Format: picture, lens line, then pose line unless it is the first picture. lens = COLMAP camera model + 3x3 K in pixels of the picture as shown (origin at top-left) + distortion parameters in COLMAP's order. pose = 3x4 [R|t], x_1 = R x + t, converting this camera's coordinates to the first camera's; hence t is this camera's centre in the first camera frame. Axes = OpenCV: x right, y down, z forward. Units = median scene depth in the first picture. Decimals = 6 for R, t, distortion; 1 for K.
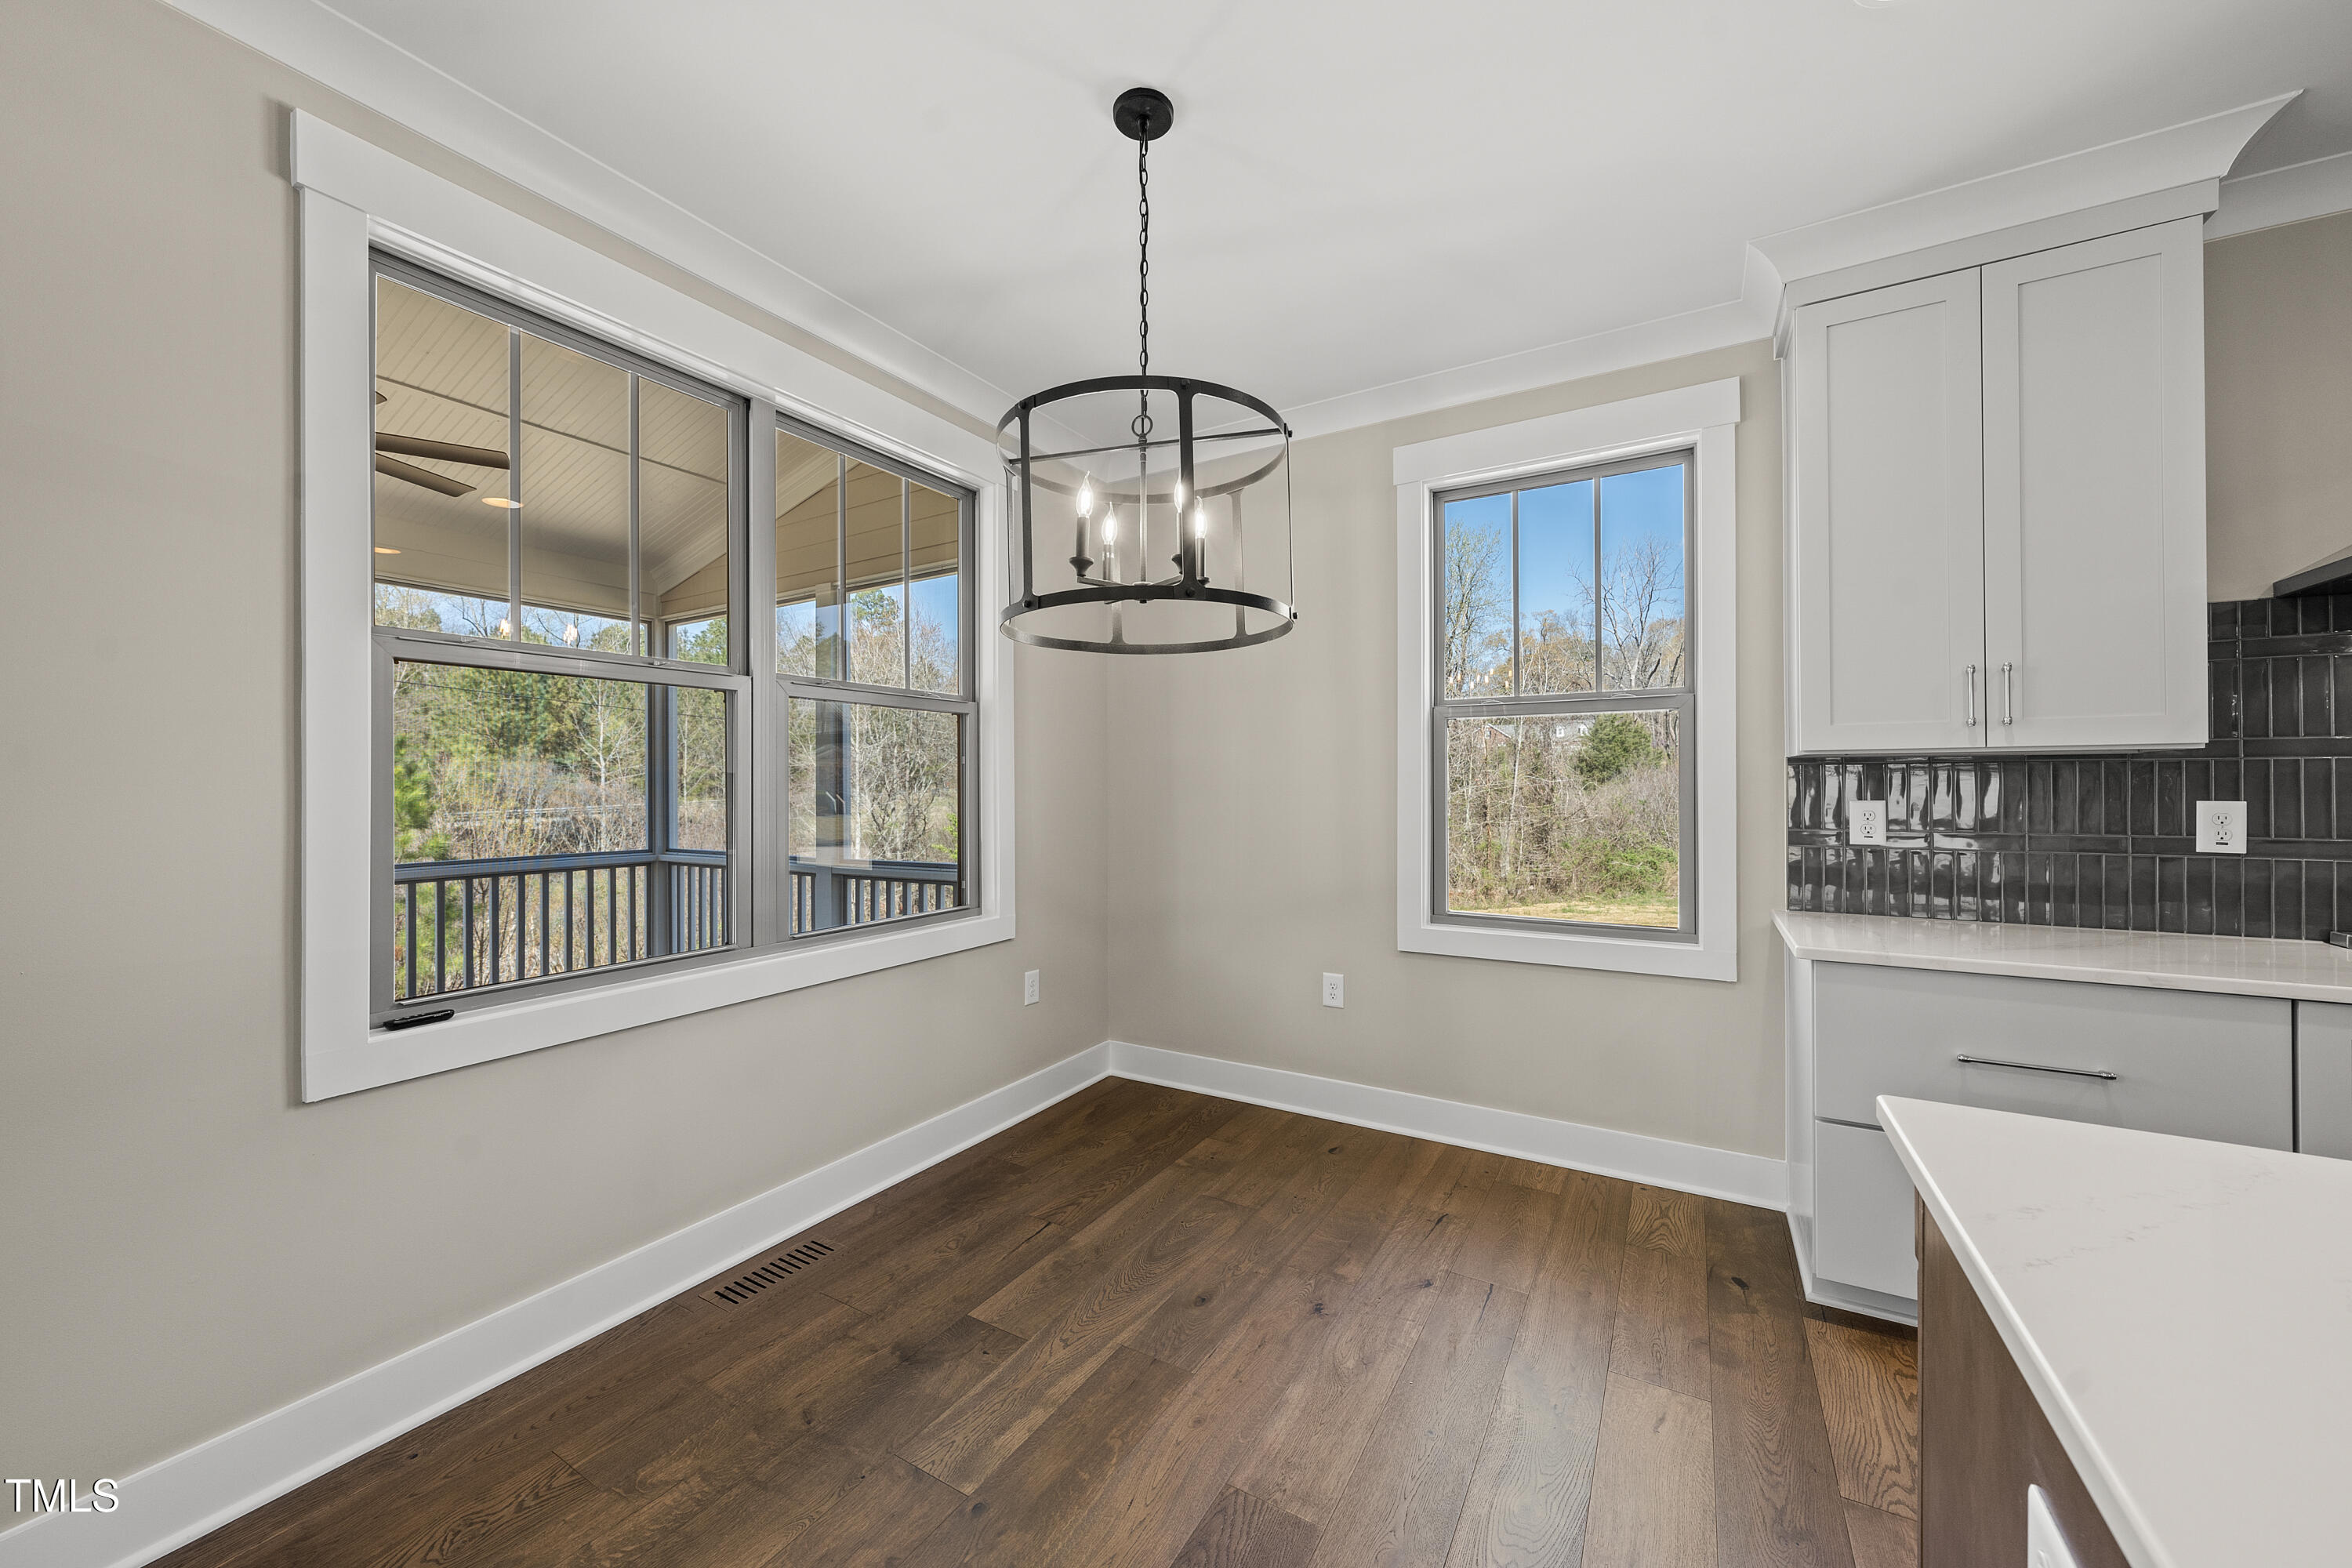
lens RADIAL K [[860.1, 0, 1173.7], [0, 860.1, 781.2], [0, 0, 1]] dist [-0.002874, -0.000199]
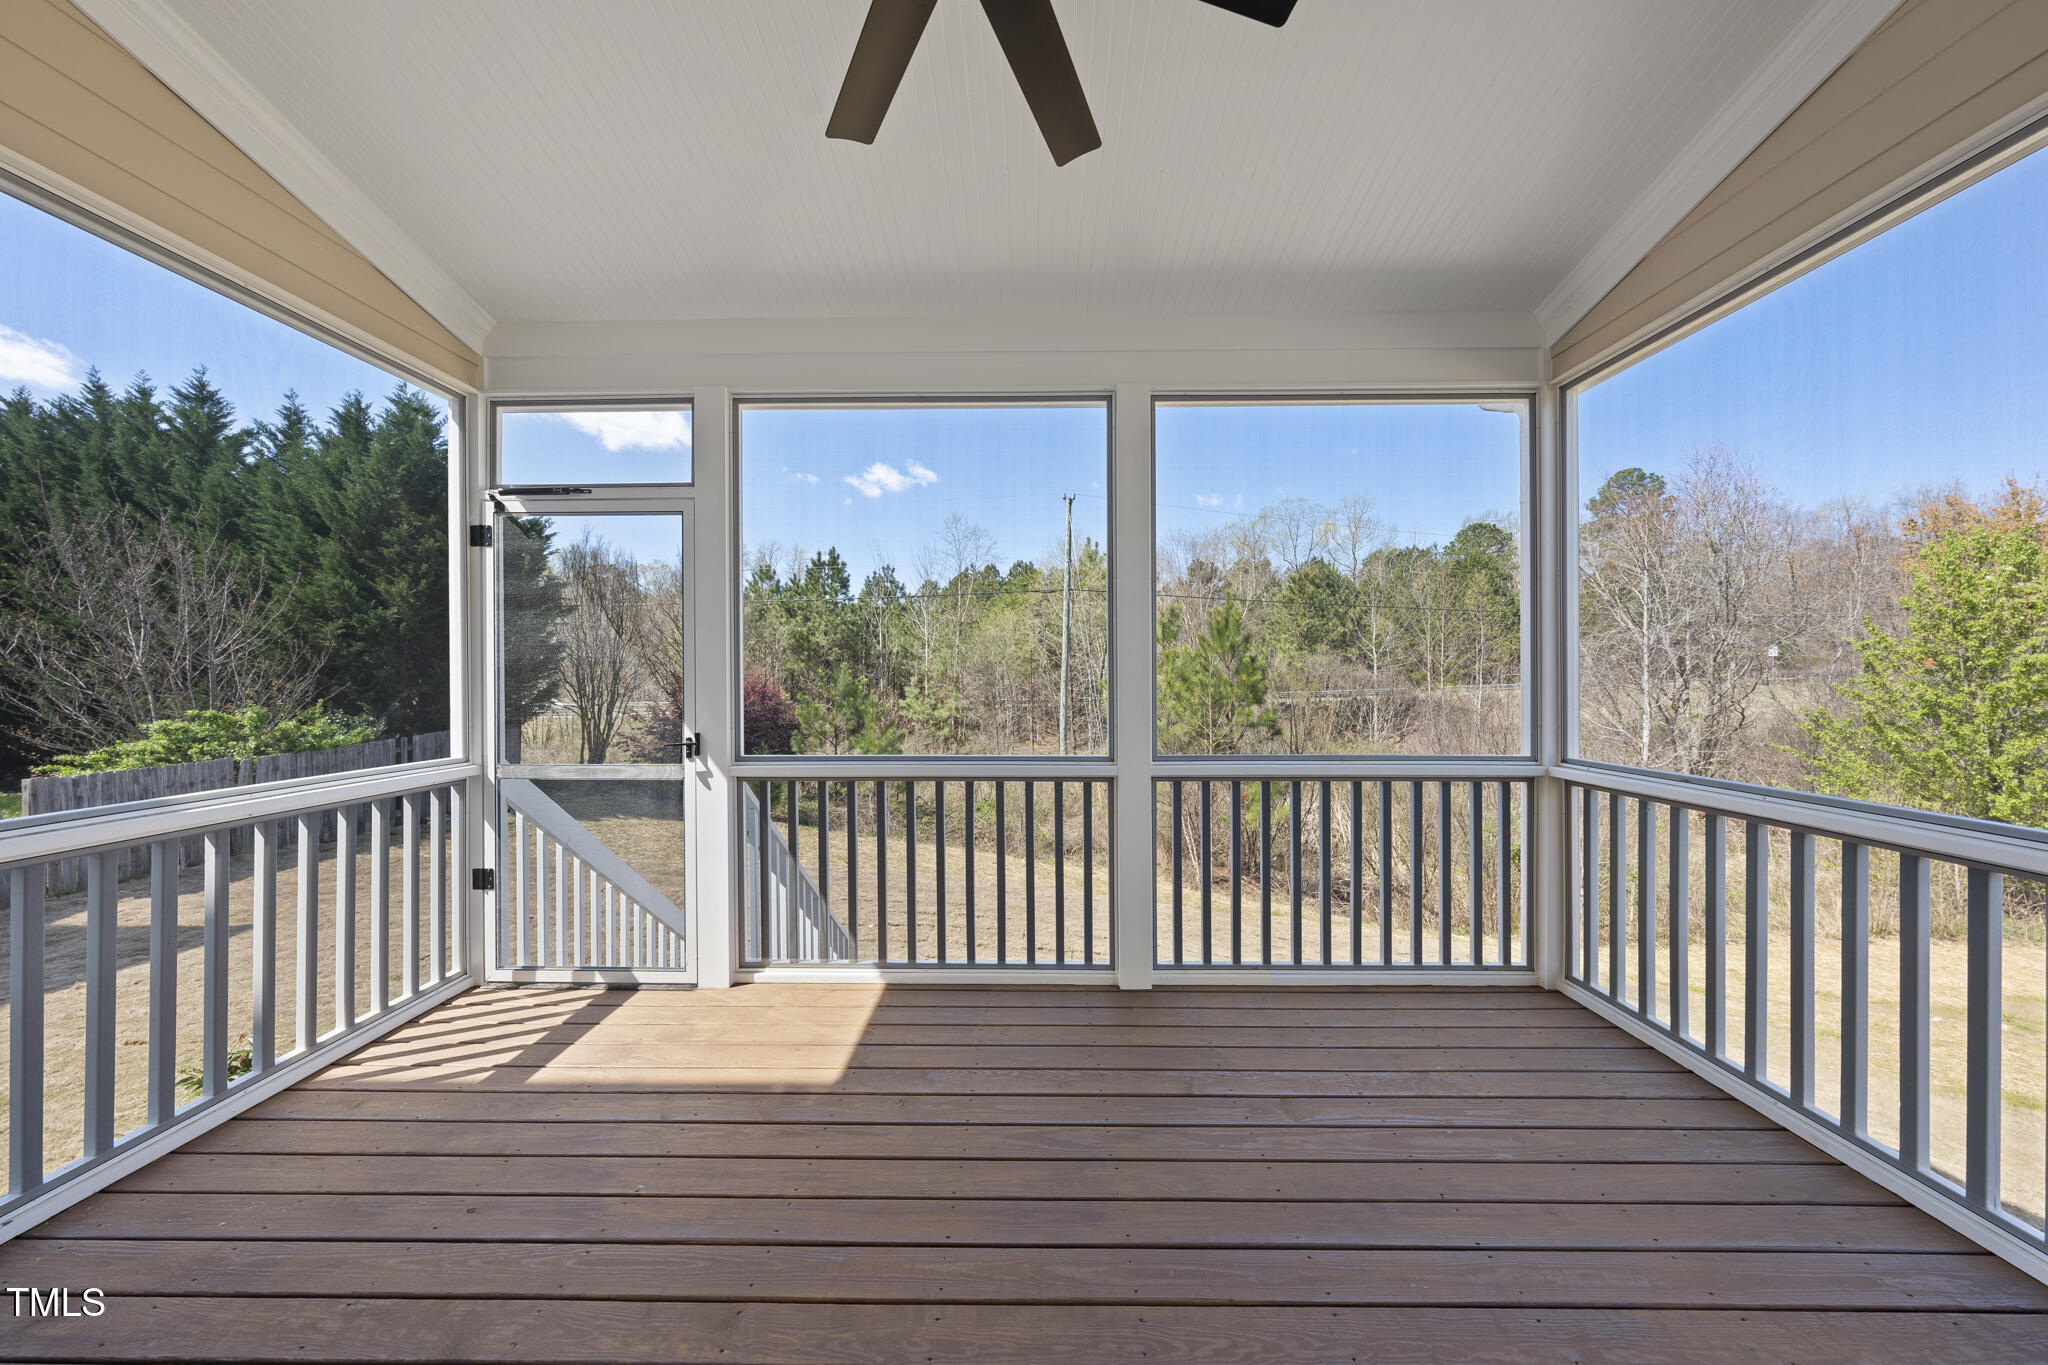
lens RADIAL K [[694.5, 0, 1039.8], [0, 694.5, 676.8], [0, 0, 1]] dist [-0.000562, 0.000110]
pose [[0.515291, 0.002409, -0.857012, -0.635983], [0.005130, 0.999969, 0.005895, 0.027482], [0.857000, -0.007434, 0.515263, 0.756157]]
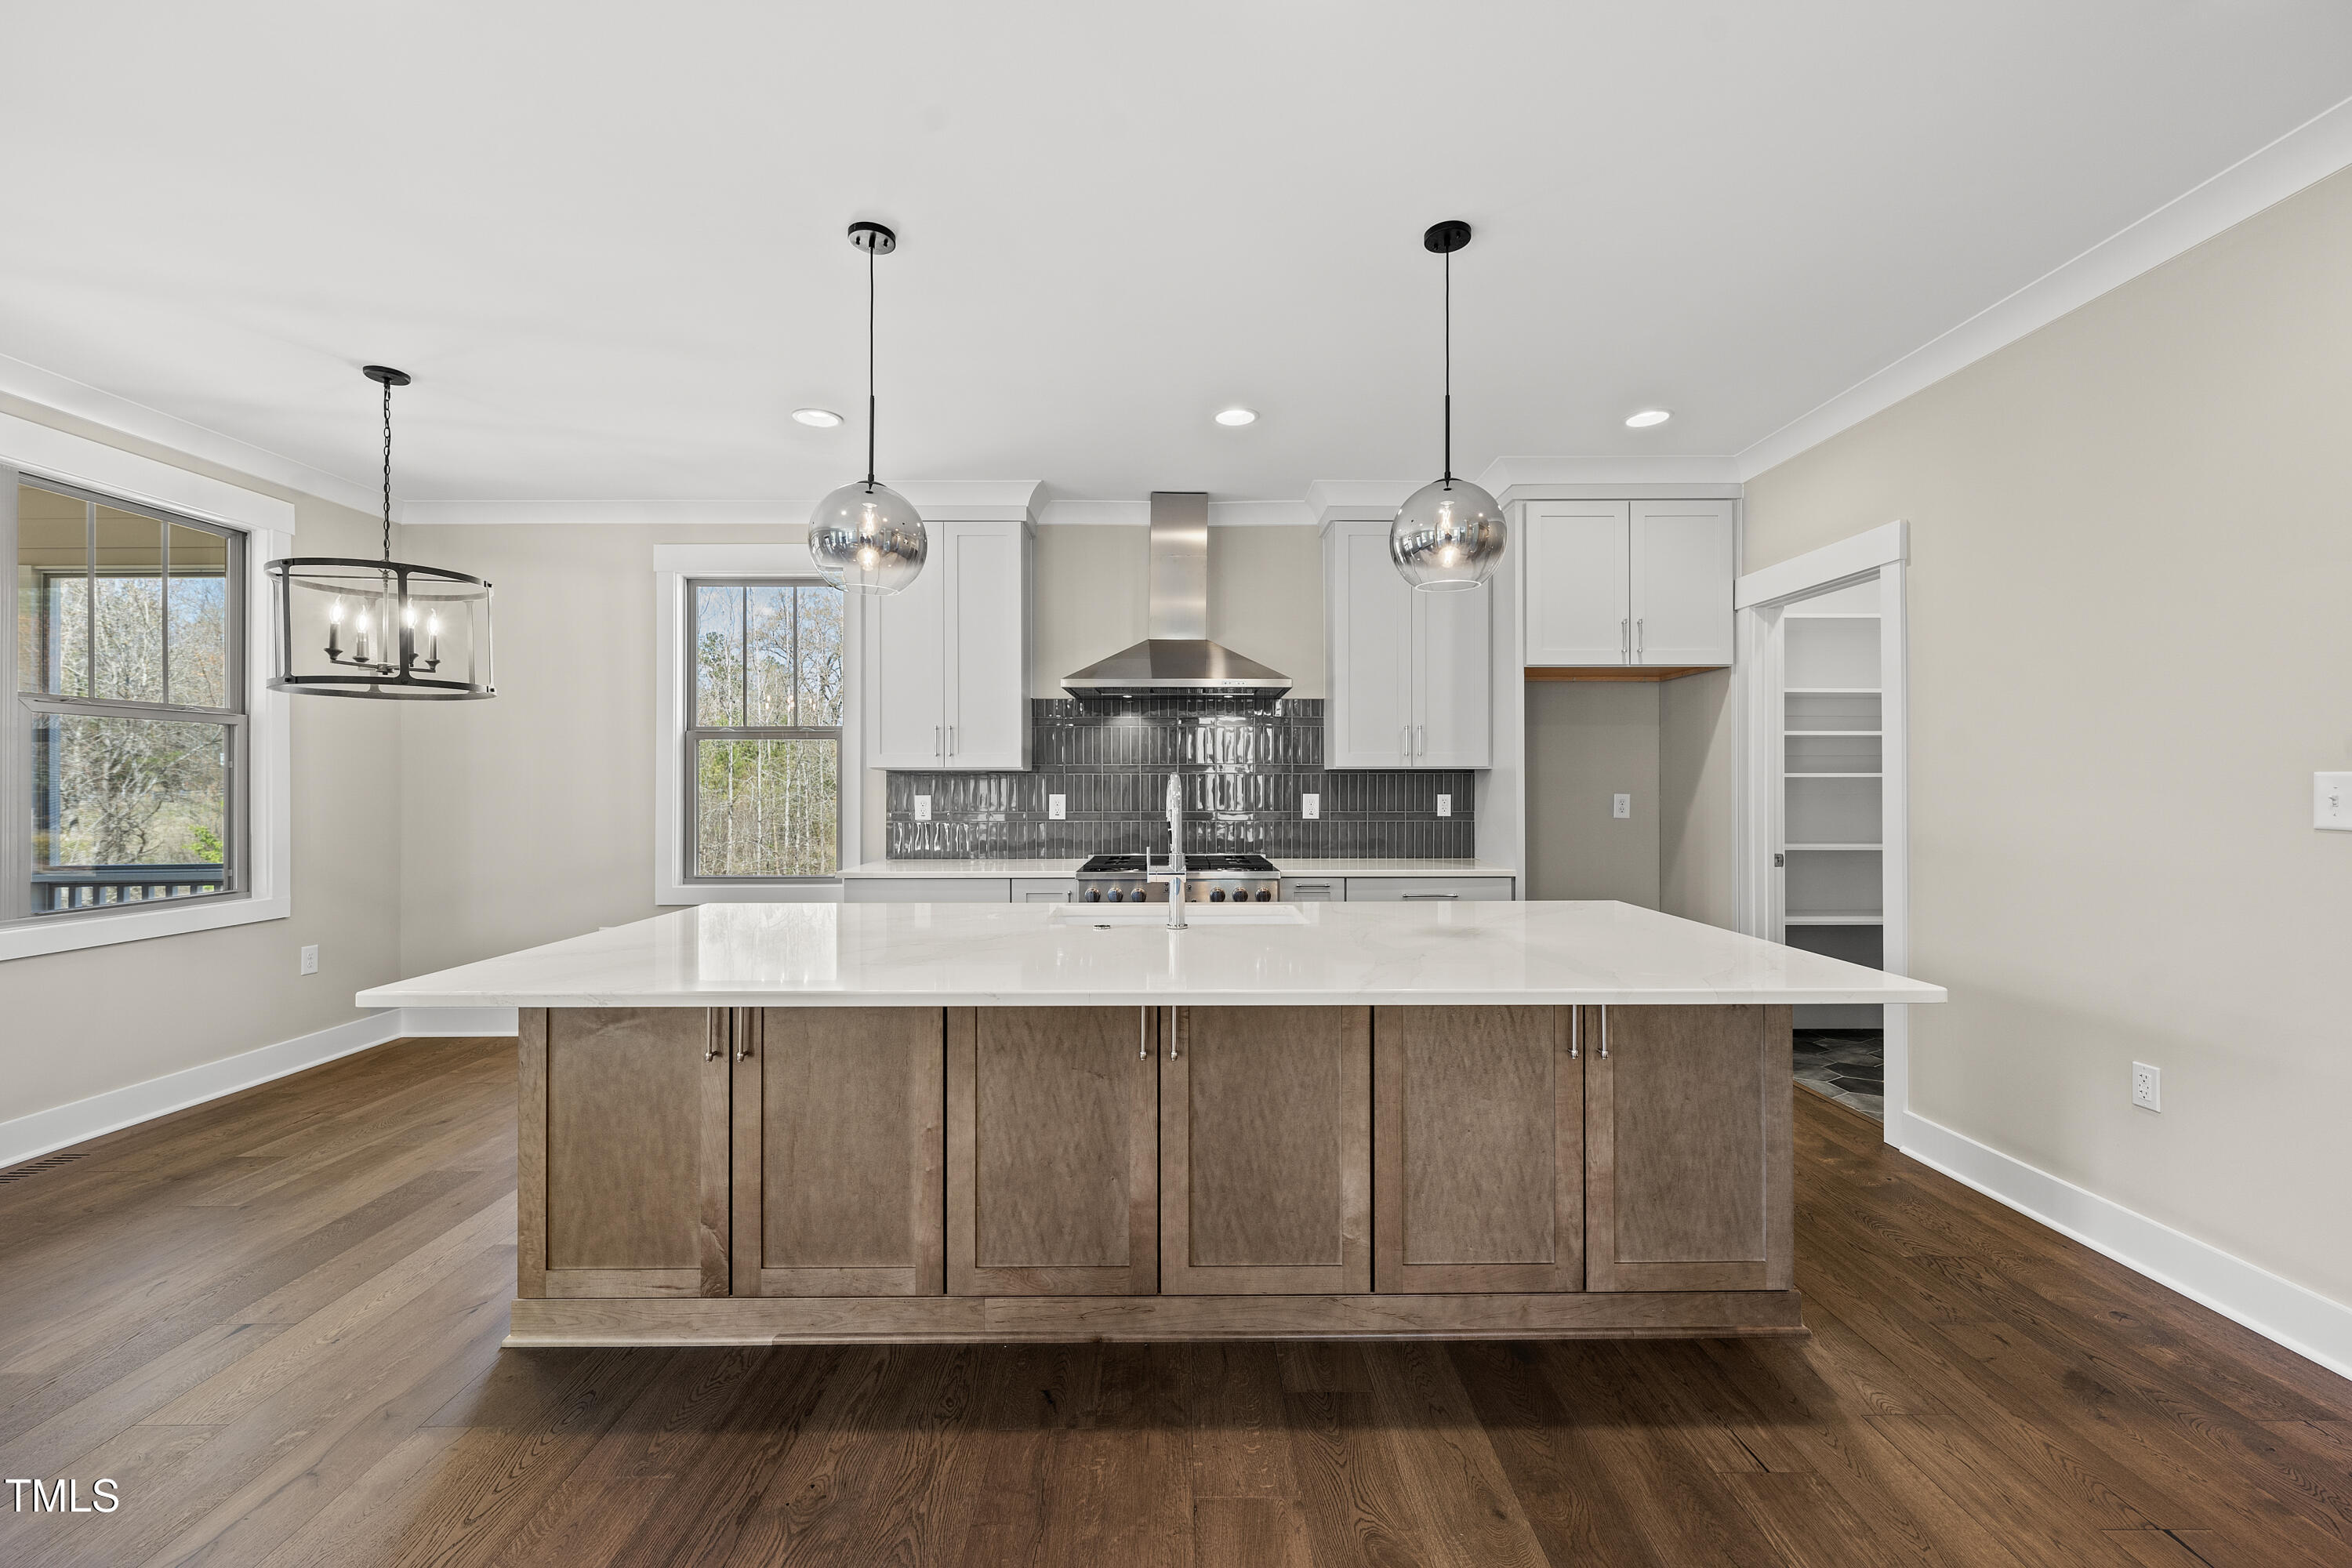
lens RADIAL K [[967.9, 0, 1181.4], [0, 967.9, 779.3], [0, 0, 1]] dist [0.000077, -0.000094]
pose [[0.856320, 0.004879, 0.516422, 0.177637], [-0.003383, 0.999987, -0.003839, -0.003795], [-0.516434, 0.001540, 0.856326, -0.774281]]
